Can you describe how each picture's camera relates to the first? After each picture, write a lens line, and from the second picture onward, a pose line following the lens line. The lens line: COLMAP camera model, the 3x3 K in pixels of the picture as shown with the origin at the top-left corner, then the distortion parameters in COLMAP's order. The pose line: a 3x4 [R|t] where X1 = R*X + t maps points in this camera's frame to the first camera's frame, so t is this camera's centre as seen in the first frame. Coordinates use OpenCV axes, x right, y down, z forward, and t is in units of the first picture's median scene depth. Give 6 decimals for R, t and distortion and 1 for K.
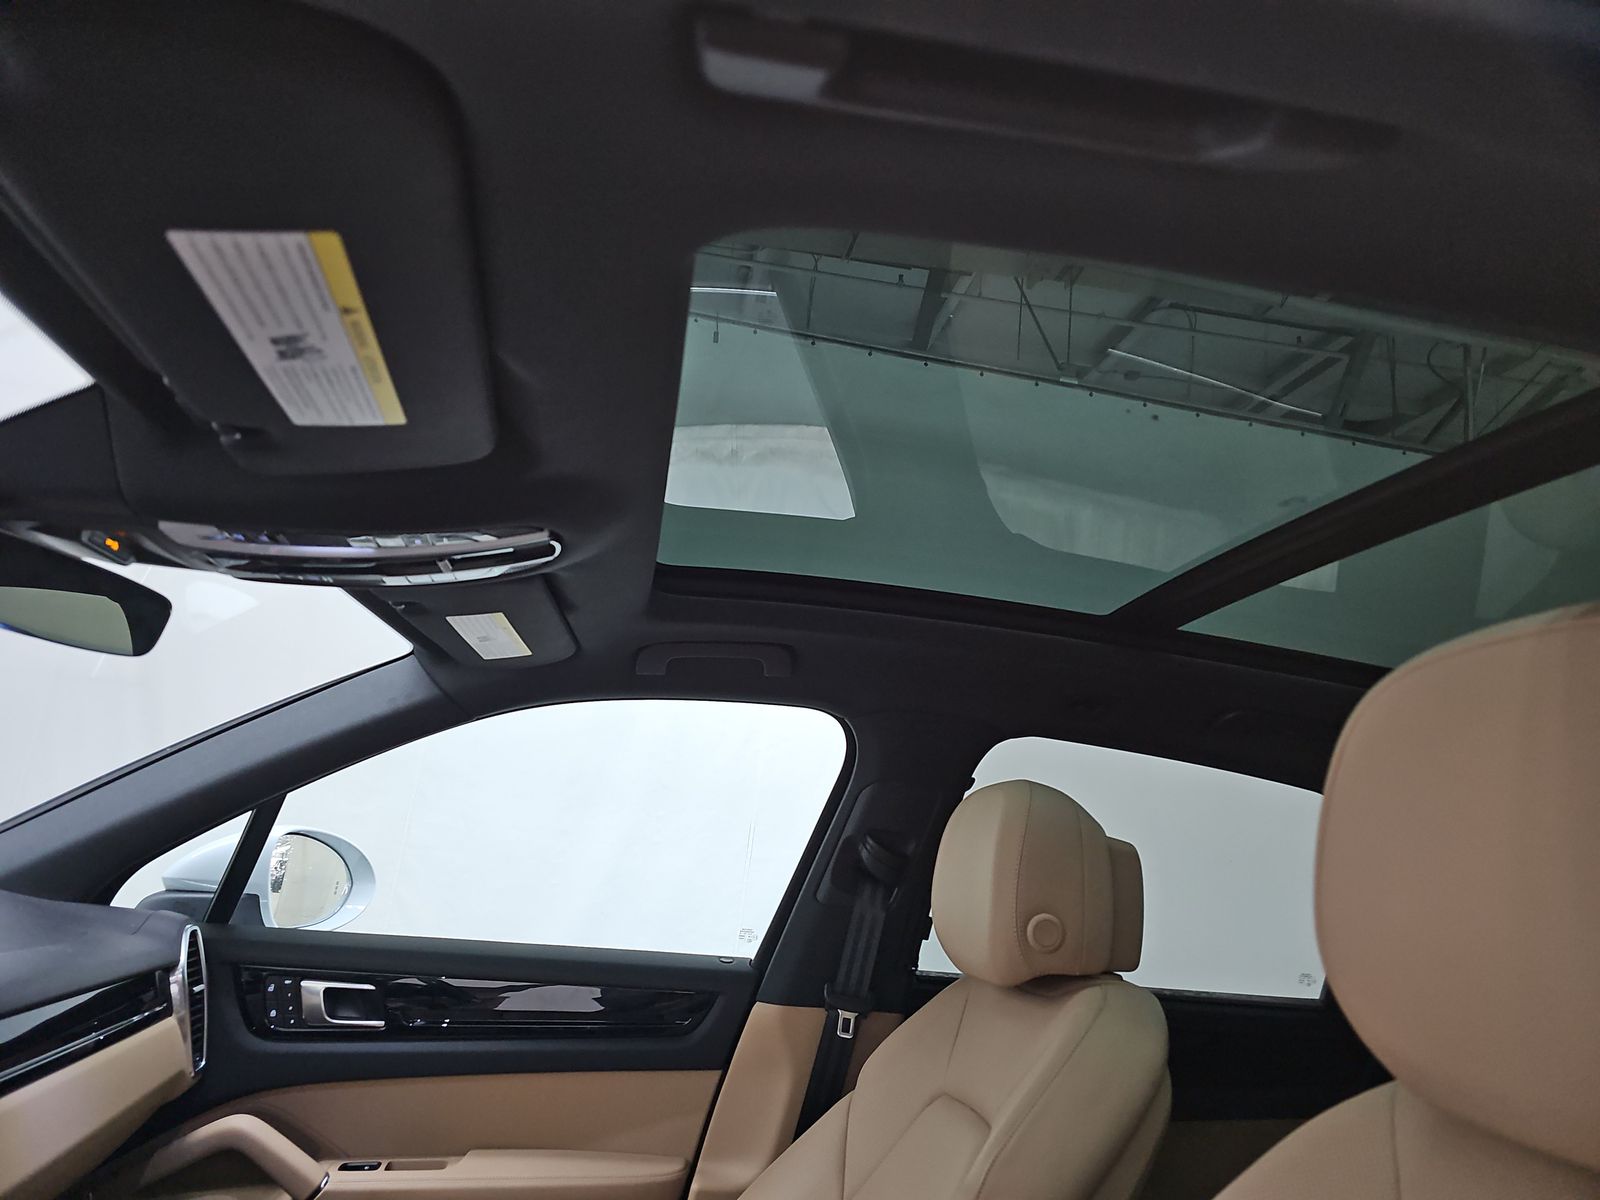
lens RADIAL K [[1072.6, 0, 793.7], [0, 1072.6, 583.7], [0, 0, 1]] dist [0.045083, -0.040180]
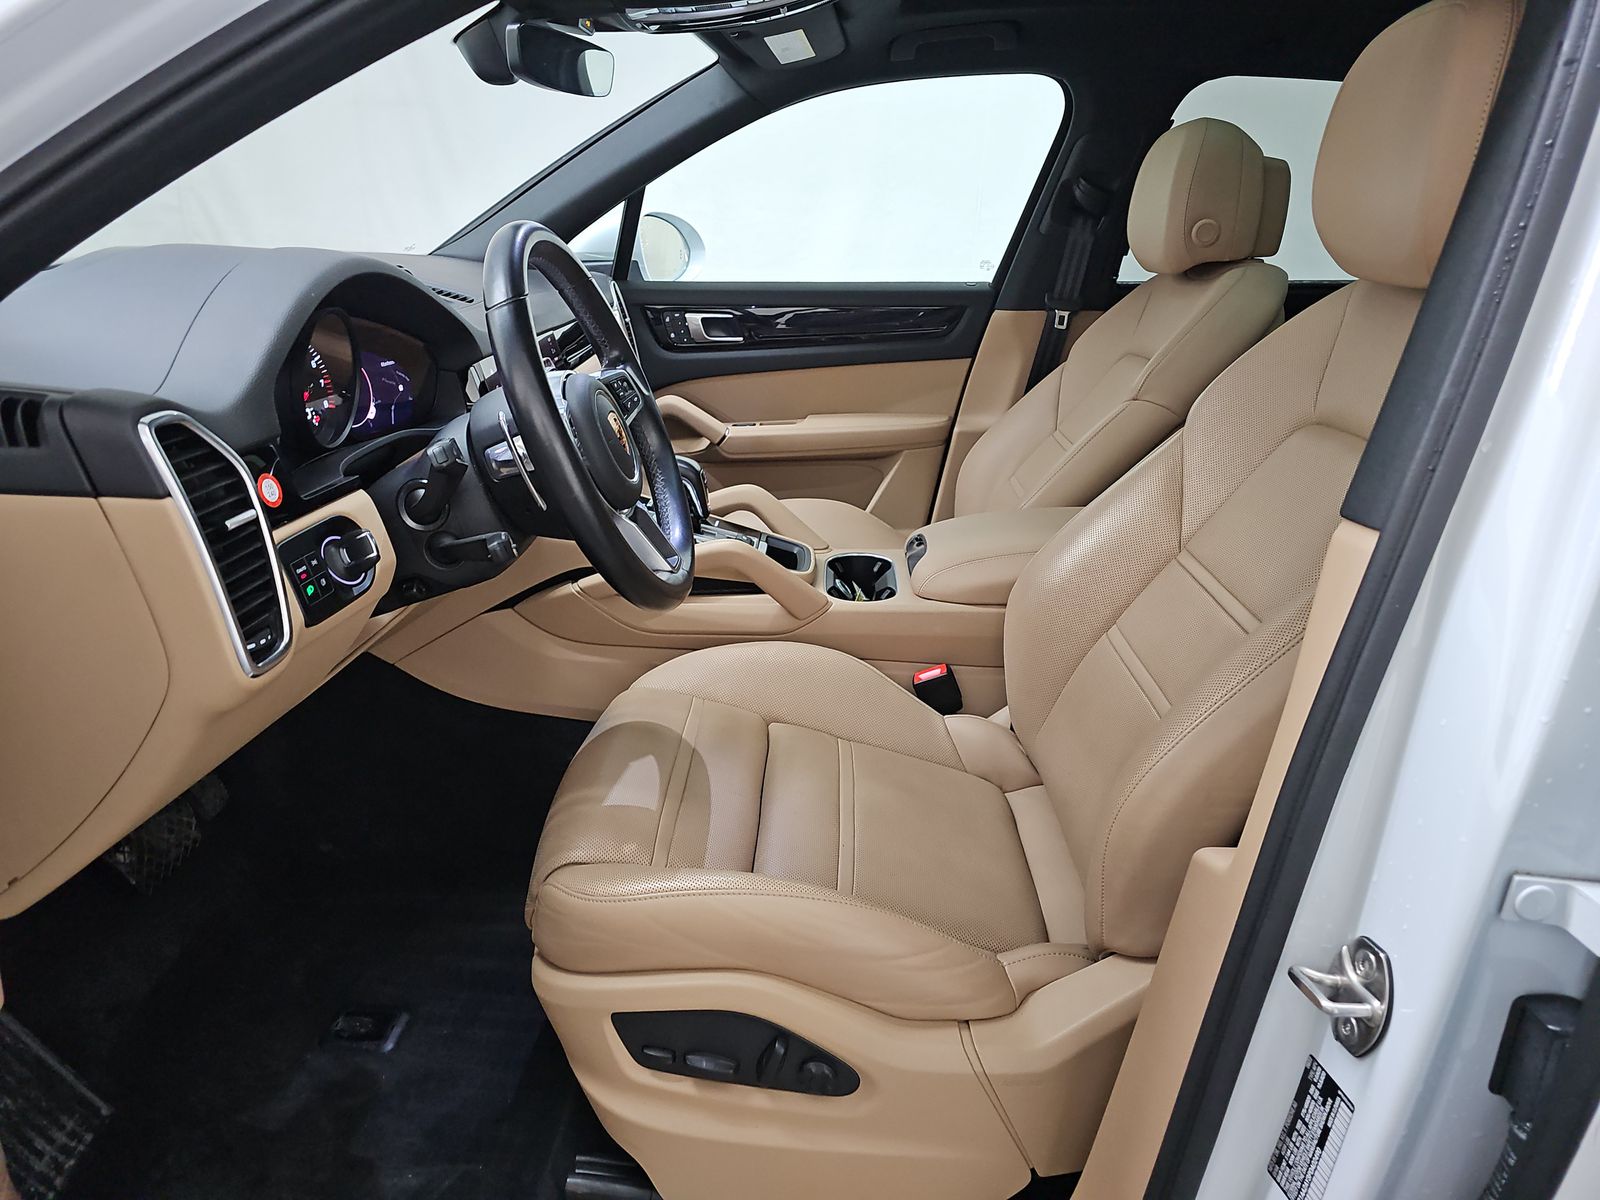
lens RADIAL K [[1072.6, 0, 793.7], [0, 1072.6, 583.7], [0, 0, 1]] dist [0.045083, -0.040180]
pose [[0.979351, -0.016494, -0.201492, -0.015215], [0.121335, 0.845157, 0.520564, -0.071456], [0.161706, -0.534263, 0.829707, -0.395189]]
